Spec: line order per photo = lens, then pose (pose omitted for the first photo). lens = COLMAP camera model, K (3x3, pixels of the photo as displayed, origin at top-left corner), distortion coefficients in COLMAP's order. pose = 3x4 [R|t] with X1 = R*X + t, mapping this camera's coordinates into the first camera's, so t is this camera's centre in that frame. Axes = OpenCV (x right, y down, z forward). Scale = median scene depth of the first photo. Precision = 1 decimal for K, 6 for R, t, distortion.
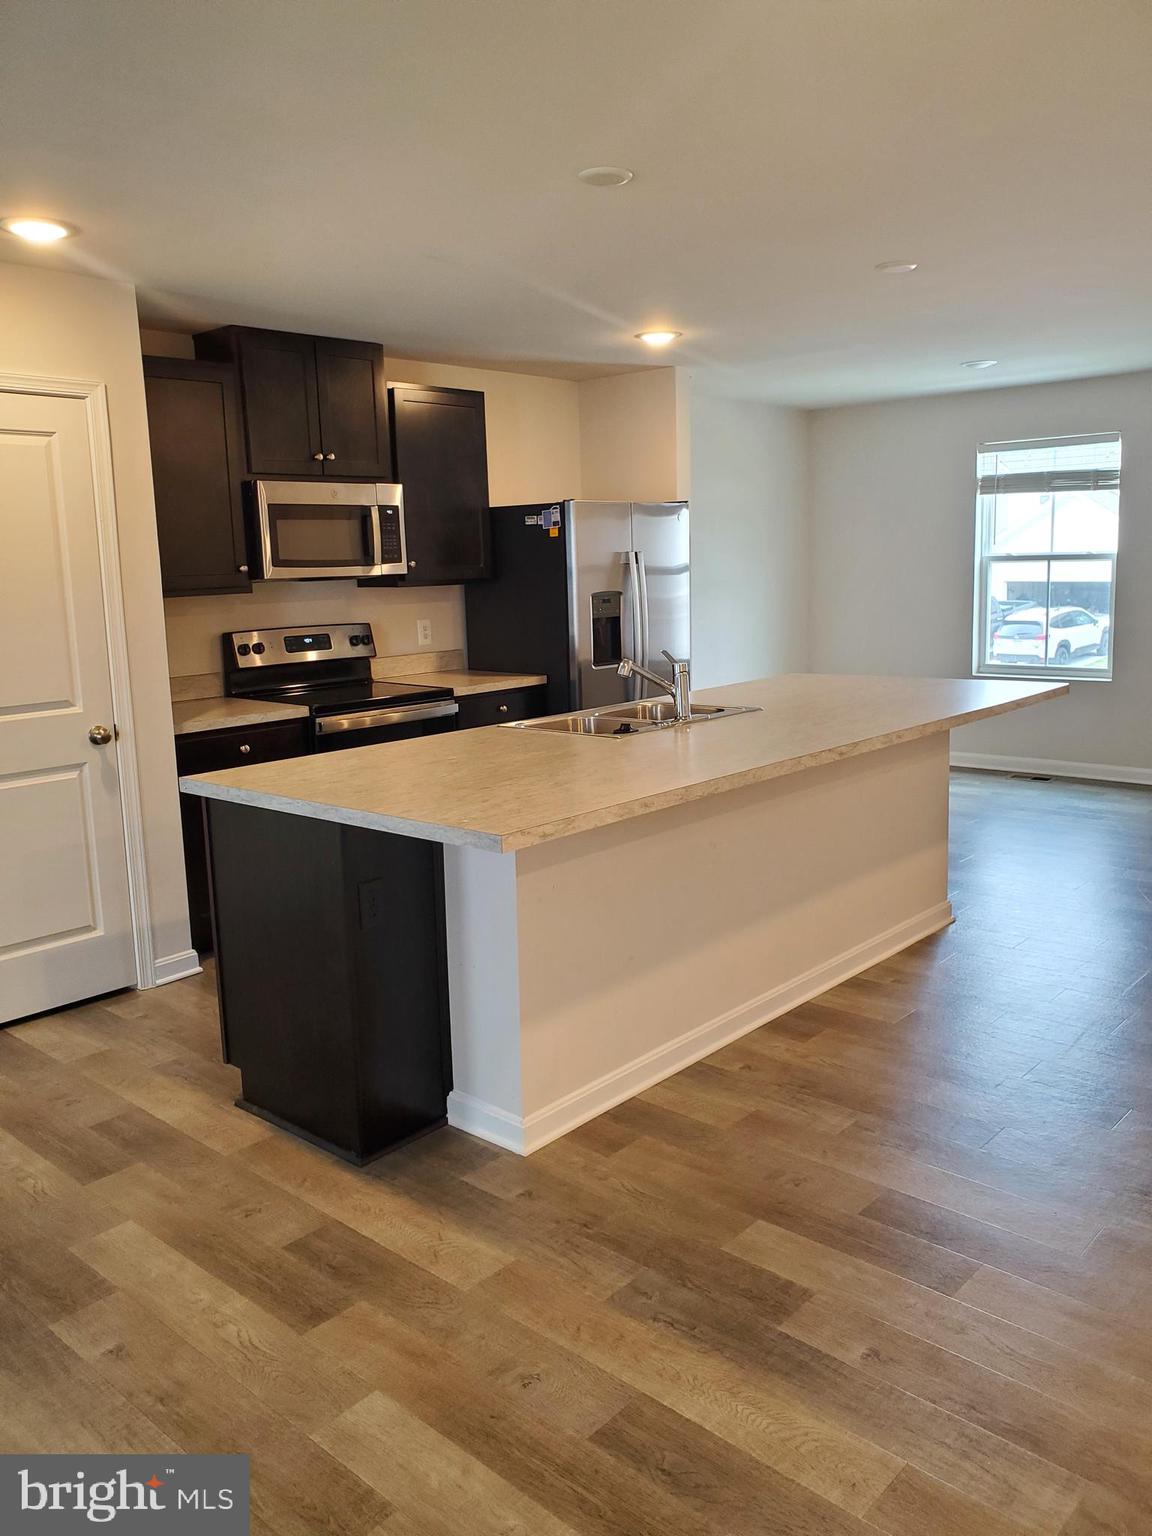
lens RADIAL K [[1198.3, 0, 576.0], [0, 1198.3, 768.0], [0, 0, 1]] dist [0.047261, -0.101476]
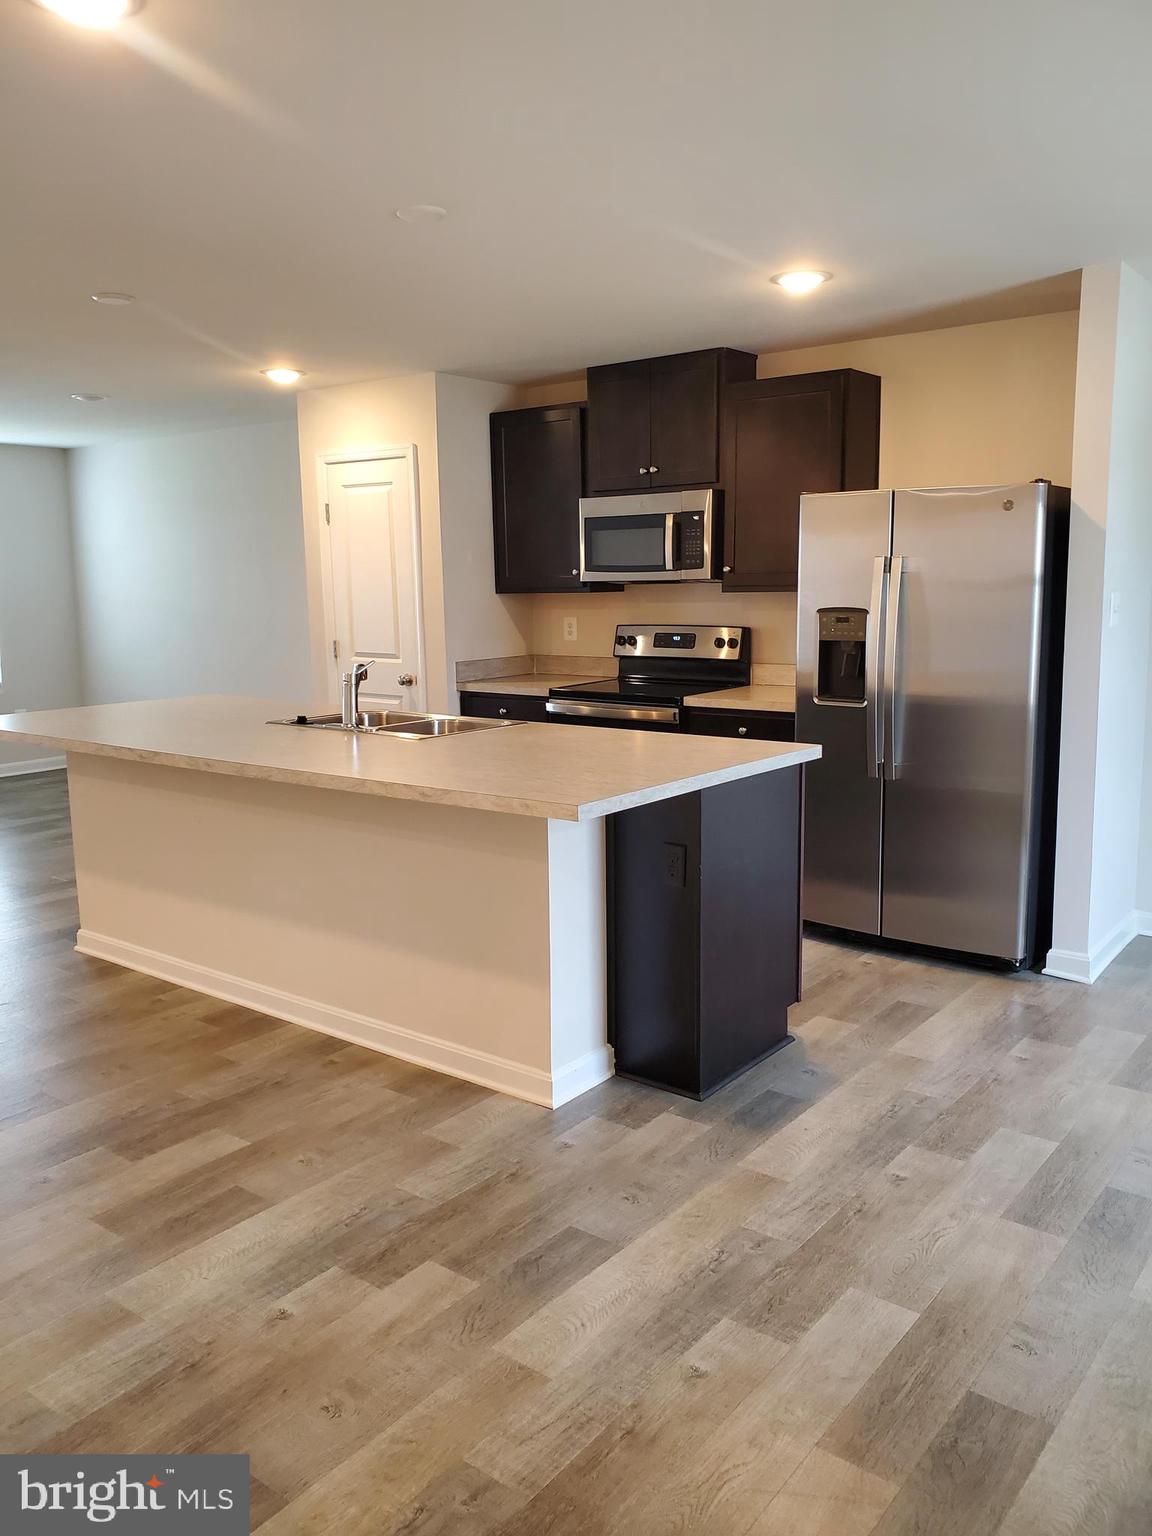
lens RADIAL K [[1172.0, 0, 576.0], [0, 1172.0, 768.0], [0, 0, 1]] dist [0.108766, -0.000306]
pose [[0.052943, 0.187929, -0.980755, 0.927280], [-0.158243, 0.971301, 0.177575, -0.182390], [0.985980, 0.145797, 0.081162, 0.920336]]
